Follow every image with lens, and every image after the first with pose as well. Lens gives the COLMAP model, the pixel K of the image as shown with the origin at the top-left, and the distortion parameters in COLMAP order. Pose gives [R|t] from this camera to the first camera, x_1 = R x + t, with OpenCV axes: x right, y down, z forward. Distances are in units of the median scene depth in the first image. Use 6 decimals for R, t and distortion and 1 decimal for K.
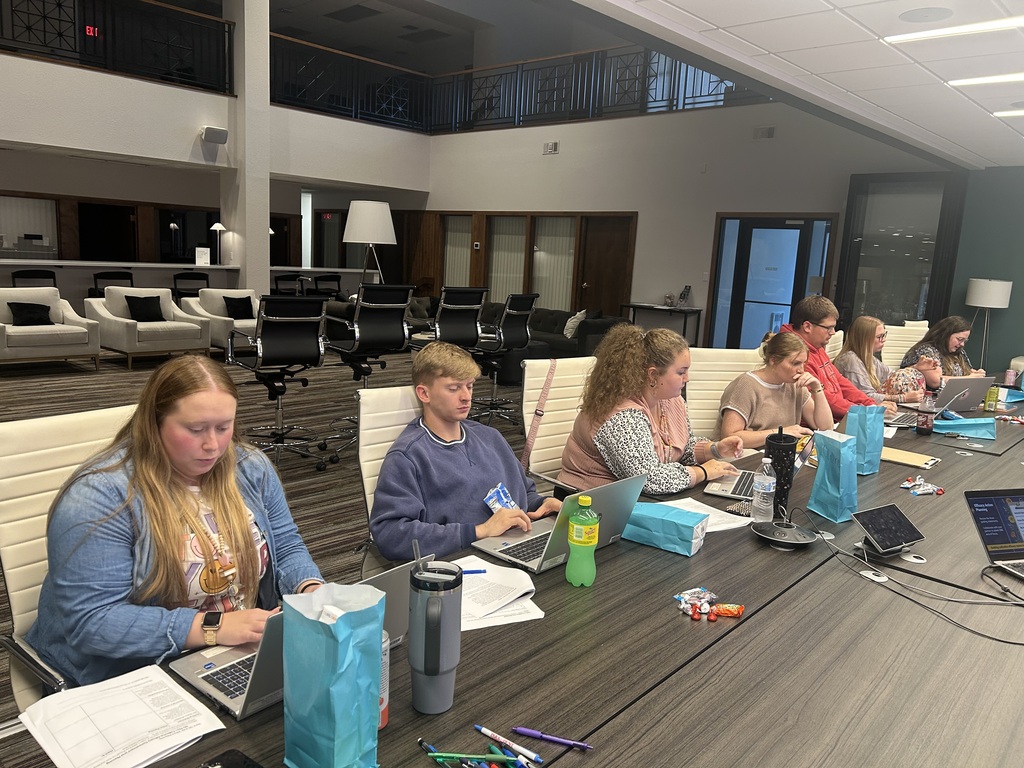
lens RADIAL K [[763.0, 0, 513.8], [0, 763.0, 401.0], [0, 0, 1]] dist [0.087034, -0.127067]
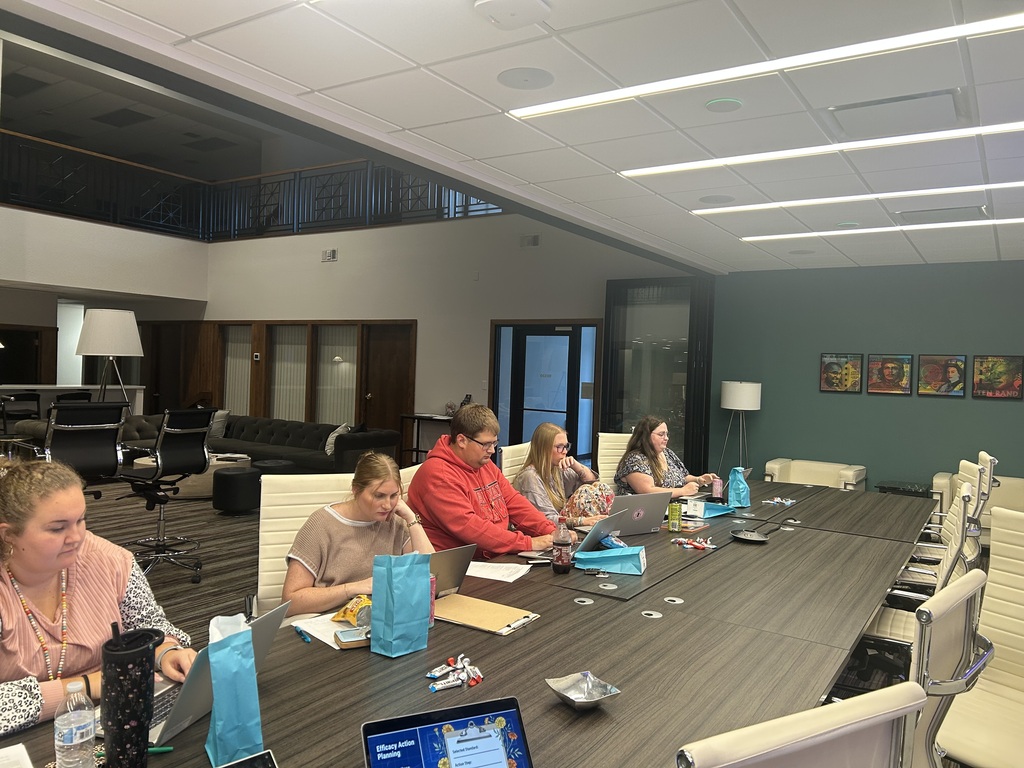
lens RADIAL K [[763.0, 0, 513.8], [0, 763.0, 401.0], [0, 0, 1]] dist [0.087034, -0.127067]
pose [[0.984695, -0.025723, 0.172376, 0.119854], [0.050204, 0.988991, -0.139202, -0.008364], [-0.166898, 0.145725, 0.975146, 0.071937]]
